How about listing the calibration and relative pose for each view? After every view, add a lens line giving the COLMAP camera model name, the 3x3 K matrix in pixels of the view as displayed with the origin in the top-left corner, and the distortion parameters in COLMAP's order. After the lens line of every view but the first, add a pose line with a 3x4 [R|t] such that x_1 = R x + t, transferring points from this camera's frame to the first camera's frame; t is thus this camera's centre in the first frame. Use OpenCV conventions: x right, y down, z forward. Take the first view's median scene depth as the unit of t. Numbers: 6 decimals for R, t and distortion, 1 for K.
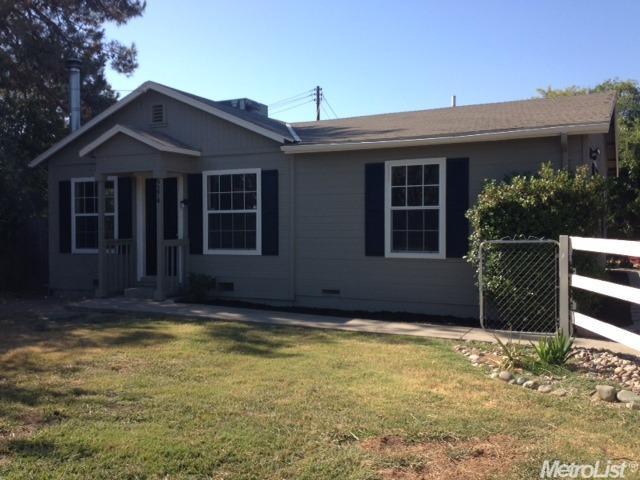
lens RADIAL K [[627.0, 0, 321.0], [0, 627.0, 243.3], [0, 0, 1]] dist [0.025766, 0.000000]
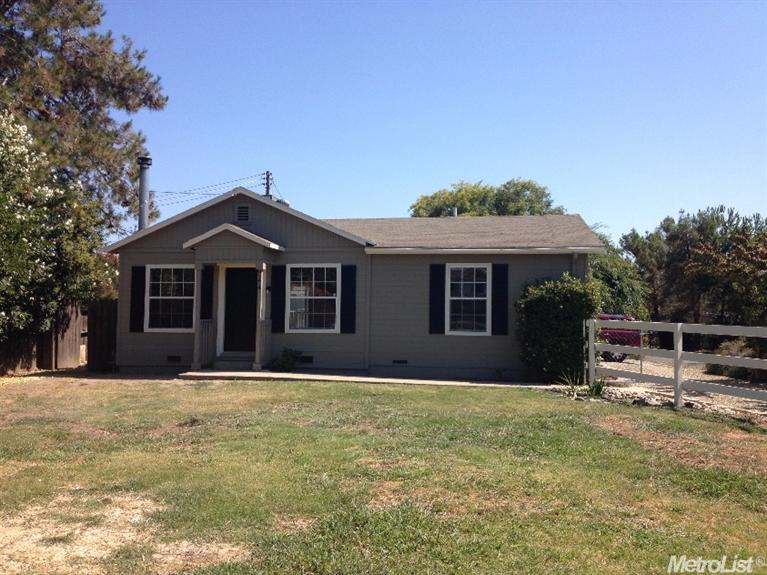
lens RADIAL K [[751.4, 0, 382.5], [0, 751.4, 284.1], [0, 0, 1]] dist [0.025766, 0.000000]
pose [[0.950051, 0.025496, 0.311052, -0.500683], [-0.005554, 0.997881, -0.064830, 0.018129], [-0.312045, 0.059864, 0.948179, -0.463096]]
